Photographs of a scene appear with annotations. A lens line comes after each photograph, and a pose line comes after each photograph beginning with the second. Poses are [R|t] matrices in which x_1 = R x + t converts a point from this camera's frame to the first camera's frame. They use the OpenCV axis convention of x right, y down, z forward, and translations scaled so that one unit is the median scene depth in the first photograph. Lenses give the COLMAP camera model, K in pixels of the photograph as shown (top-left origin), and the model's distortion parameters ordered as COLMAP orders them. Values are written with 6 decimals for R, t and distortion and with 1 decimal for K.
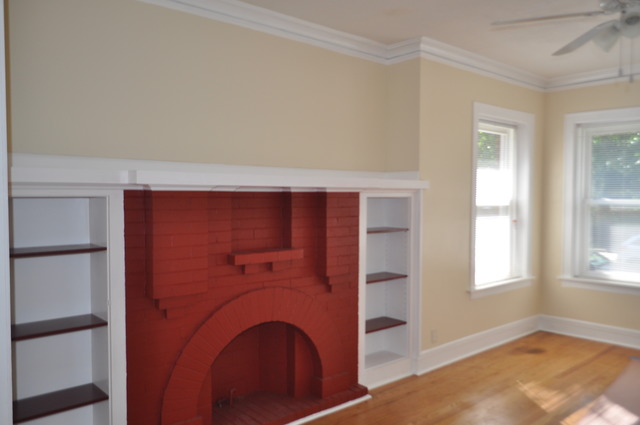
lens RADIAL K [[508.1, 0, 320.9], [0, 508.1, 214.0], [0, 0, 1]] dist [-0.013980, -0.011219]
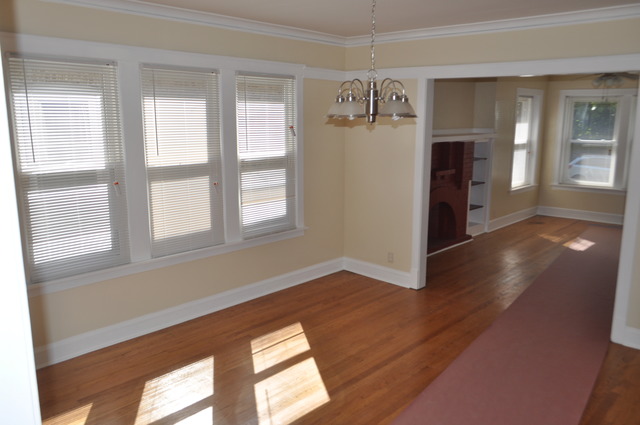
lens RADIAL K [[508.1, 0, 320.9], [0, 508.1, 216.0], [0, 0, 1]] dist [-0.013980, -0.011219]
pose [[0.995027, -0.020161, 0.097542, -0.652980], [0.004623, 0.987594, 0.156963, -0.060338], [-0.099497, -0.155732, 0.982776, -0.876689]]
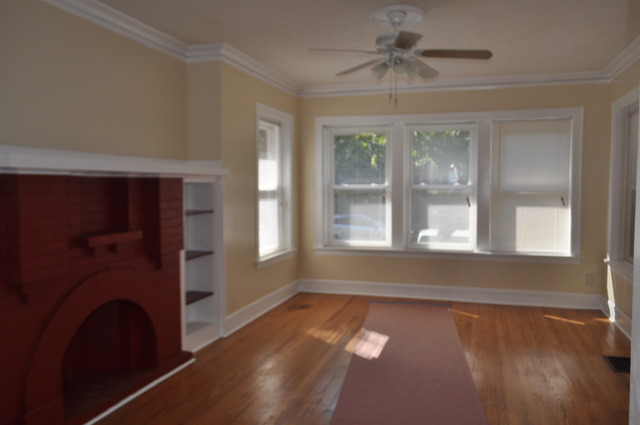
lens RADIAL K [[508.1, 0, 322.7], [0, 508.1, 210.9], [0, 0, 1]] dist [-0.013980, -0.011219]
pose [[0.846847, -0.031132, 0.530925, -0.224309], [0.023532, 0.999501, 0.021072, 0.011756], [-0.531316, -0.005351, 0.847157, -0.093283]]
